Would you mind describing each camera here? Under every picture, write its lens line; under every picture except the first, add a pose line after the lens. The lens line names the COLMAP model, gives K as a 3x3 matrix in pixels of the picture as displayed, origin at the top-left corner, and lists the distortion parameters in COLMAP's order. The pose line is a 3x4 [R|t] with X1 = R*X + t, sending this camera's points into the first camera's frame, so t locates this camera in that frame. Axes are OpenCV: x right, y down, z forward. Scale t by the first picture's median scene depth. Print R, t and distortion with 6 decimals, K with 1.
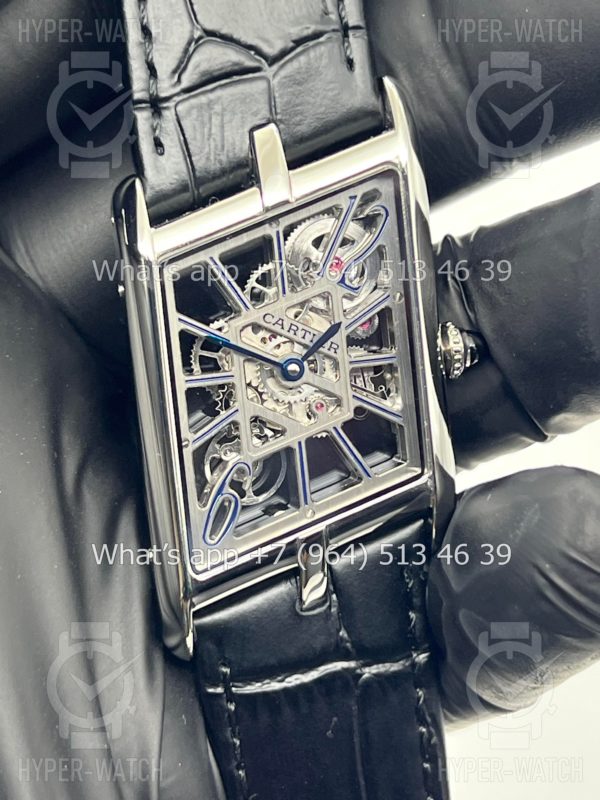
lens RADIAL K [[1790.4, 0, 300.0], [0, 1790.4, 400.0], [0, 0, 1]] dist [0.105519, 0.194830]
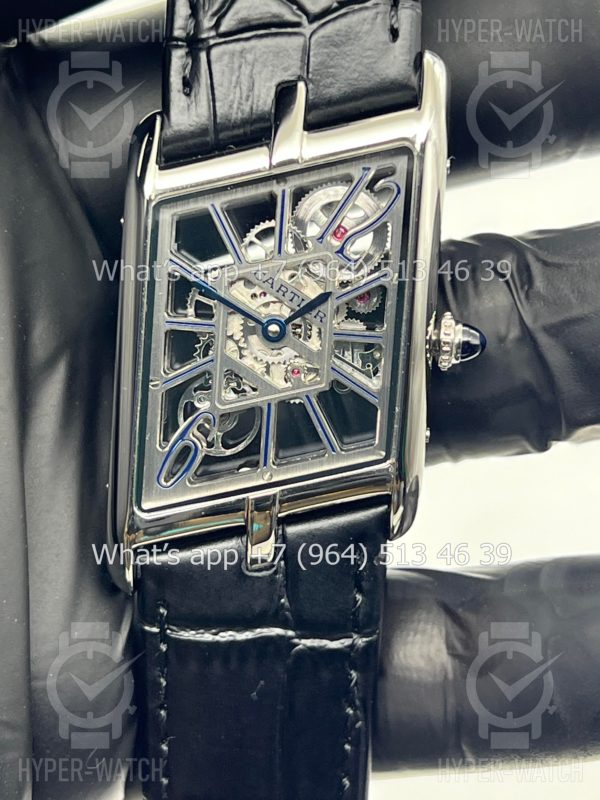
lens RADIAL K [[1790.4, 0, 300.0], [0, 1790.4, 400.0], [0, 0, 1]] dist [0.105519, 0.194830]
pose [[0.963620, 0.188955, -0.189032, 0.203653], [-0.183315, 0.981928, 0.047049, -0.028202], [0.194506, -0.010685, 0.980843, 0.027386]]
